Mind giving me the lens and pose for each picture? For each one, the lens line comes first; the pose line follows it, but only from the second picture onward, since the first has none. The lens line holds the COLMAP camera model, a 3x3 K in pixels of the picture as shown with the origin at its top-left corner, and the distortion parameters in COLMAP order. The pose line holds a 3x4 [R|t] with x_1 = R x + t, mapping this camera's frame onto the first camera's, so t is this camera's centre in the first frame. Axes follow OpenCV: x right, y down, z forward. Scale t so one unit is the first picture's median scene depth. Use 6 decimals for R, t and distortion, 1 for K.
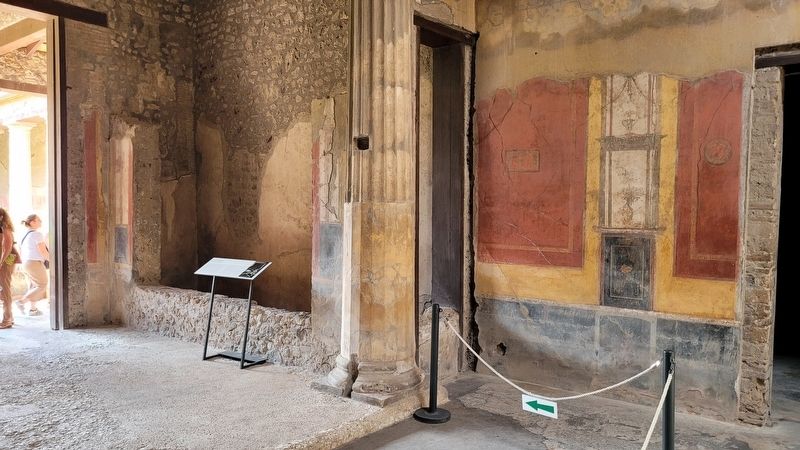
lens RADIAL K [[599.4, 0, 399.6], [0, 599.4, 228.3], [0, 0, 1]] dist [0.030137, -0.020908]
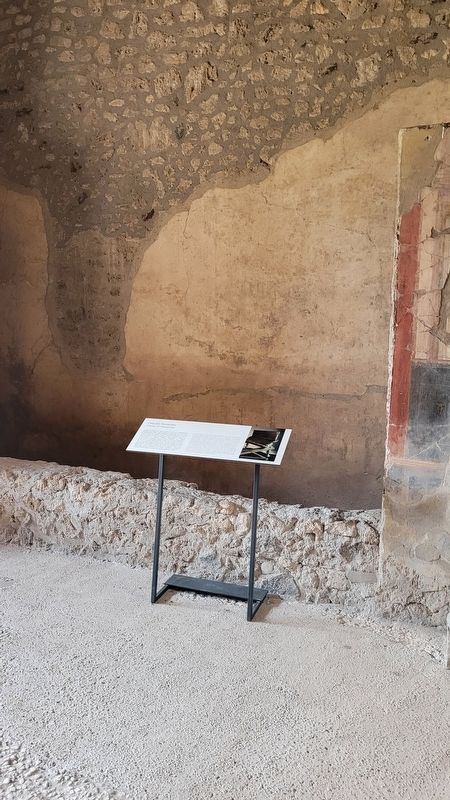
lens RADIAL K [[599.4, 0, 225.3], [0, 599.4, 396.6], [0, 0, 1]] dist [0.030137, -0.020908]
pose [[0.961893, -0.026648, 0.272126, -0.330757], [-0.001054, 0.994871, 0.101150, -0.024059], [-0.273426, -0.097582, 0.956931, 0.374529]]
